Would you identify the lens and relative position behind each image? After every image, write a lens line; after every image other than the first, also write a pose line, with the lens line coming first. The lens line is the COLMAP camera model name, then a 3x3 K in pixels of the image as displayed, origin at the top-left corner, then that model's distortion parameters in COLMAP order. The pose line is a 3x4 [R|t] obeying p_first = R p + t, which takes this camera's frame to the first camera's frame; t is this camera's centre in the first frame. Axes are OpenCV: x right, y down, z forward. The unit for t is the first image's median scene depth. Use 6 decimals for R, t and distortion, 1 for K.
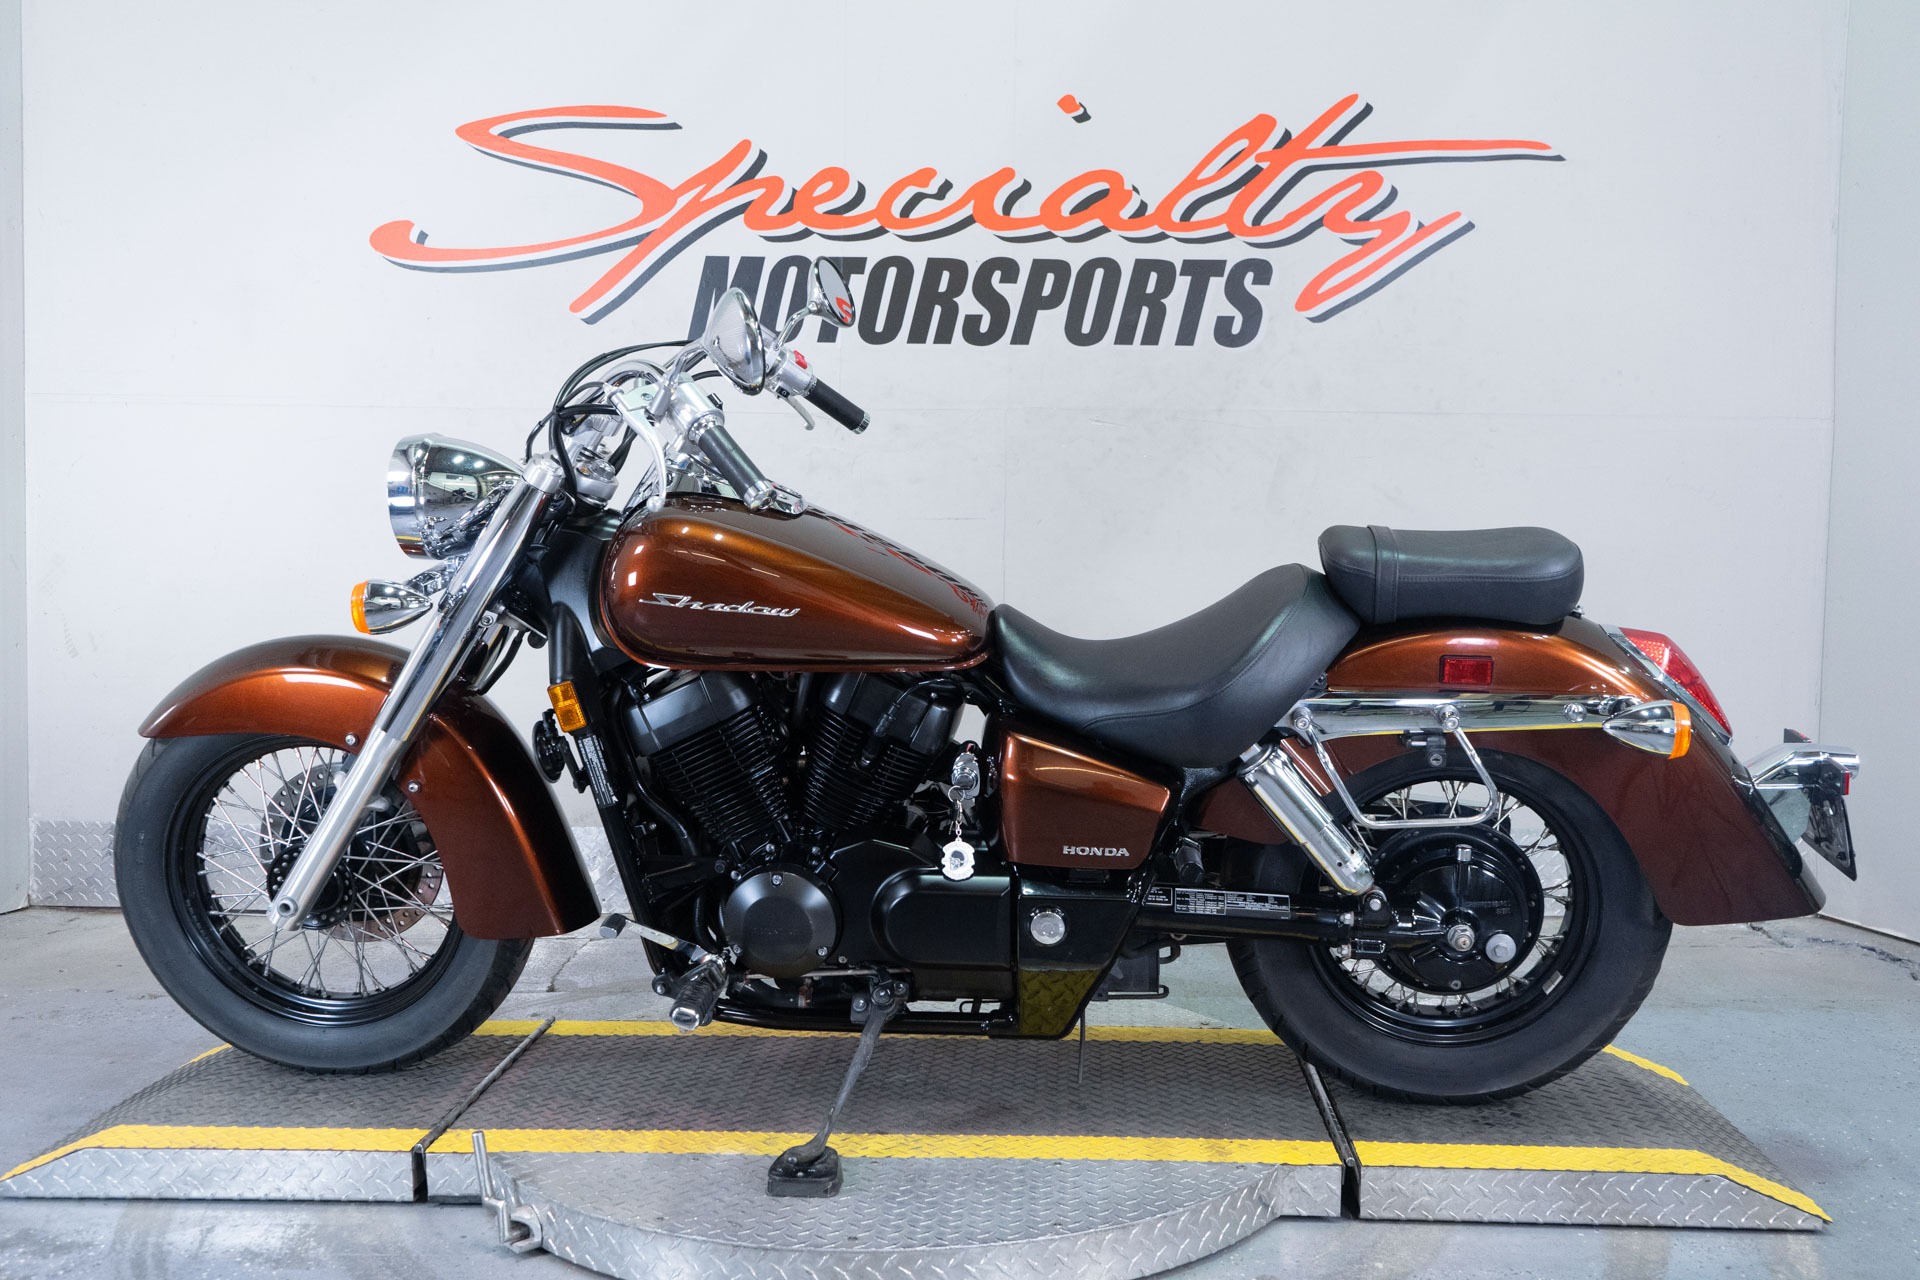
lens RADIAL K [[1893.3, 0, 961.7], [0, 1893.3, 632.5], [0, 0, 1]] dist [0.013368, 0.000000]
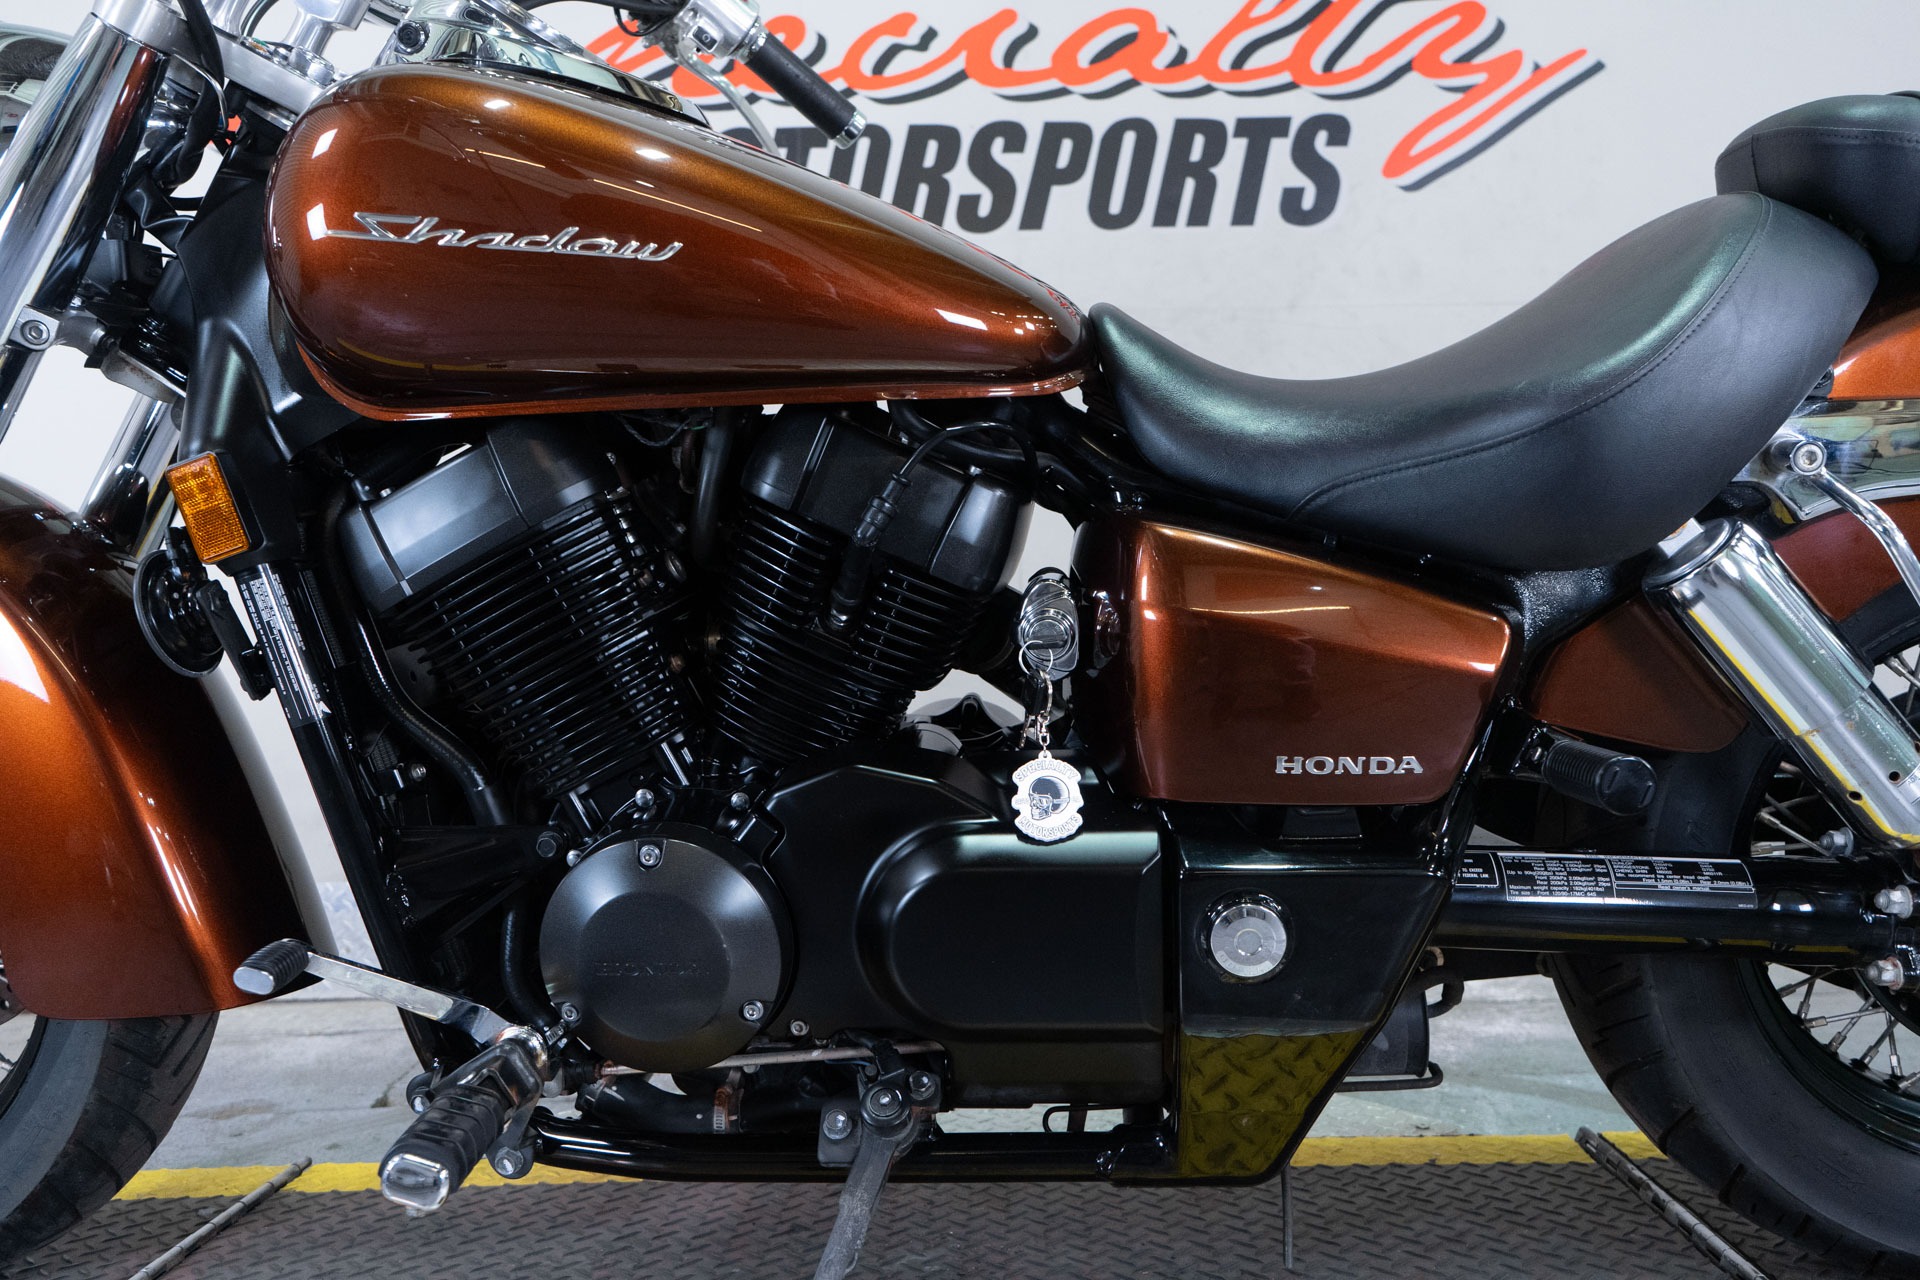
lens RADIAL K [[1588.8, 0, 947.4], [0, 1588.8, 639.8], [0, 0, 1]] dist [0.001003, -0.013971]
pose [[0.999480, -0.028648, 0.014829, -0.022845], [0.029765, 0.996221, -0.081589, 0.086017], [-0.012436, 0.081988, 0.996556, 0.468649]]
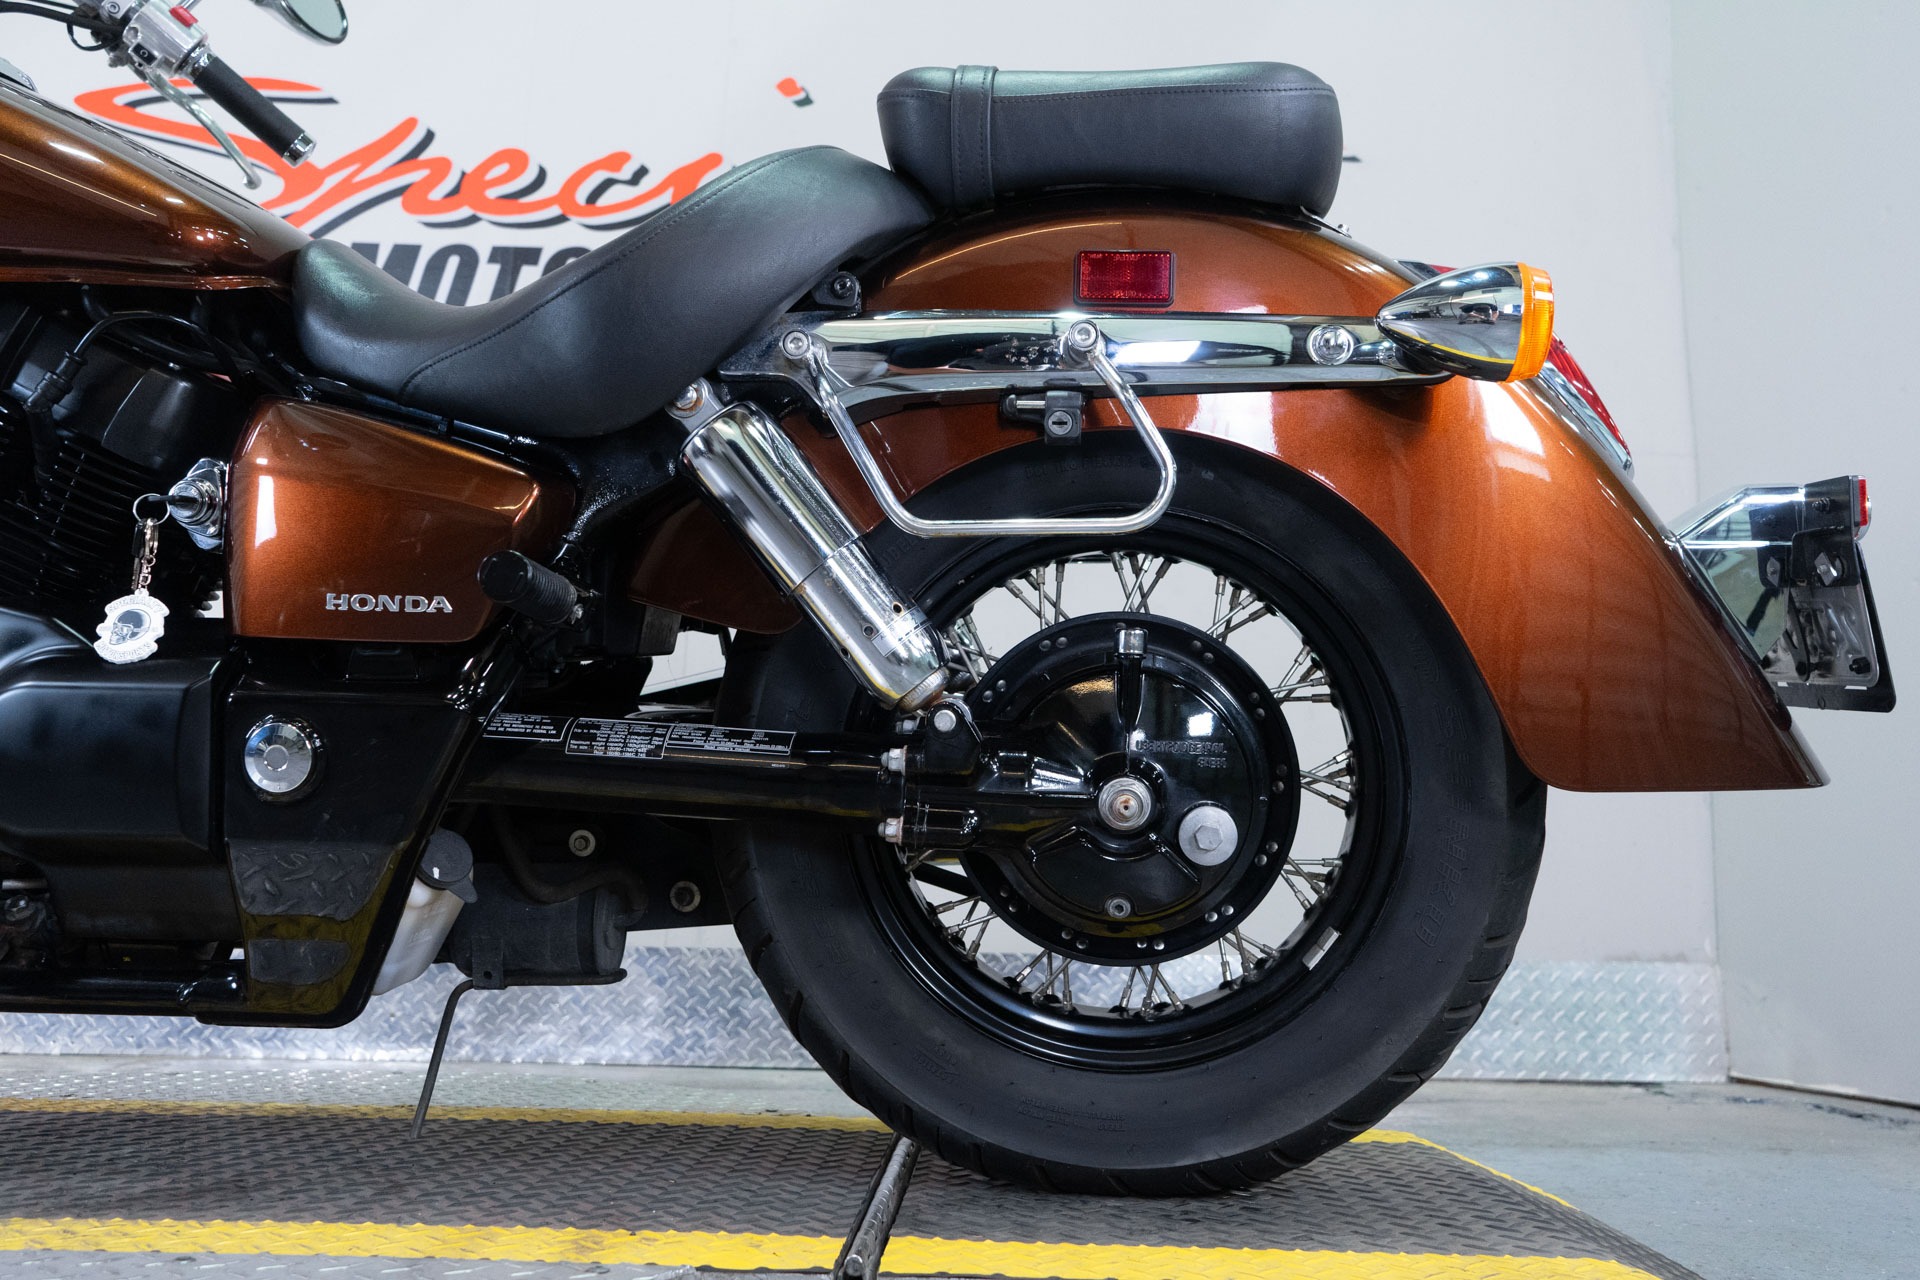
lens RADIAL K [[1588.8, 0, 958.8], [0, 1588.8, 627.1], [0, 0, 1]] dist [0.001003, -0.013971]
pose [[0.999529, 0.024613, 0.018345, 0.161502], [-0.019632, 0.971940, -0.234406, 0.163921], [-0.023600, 0.233936, 0.971966, 0.447992]]
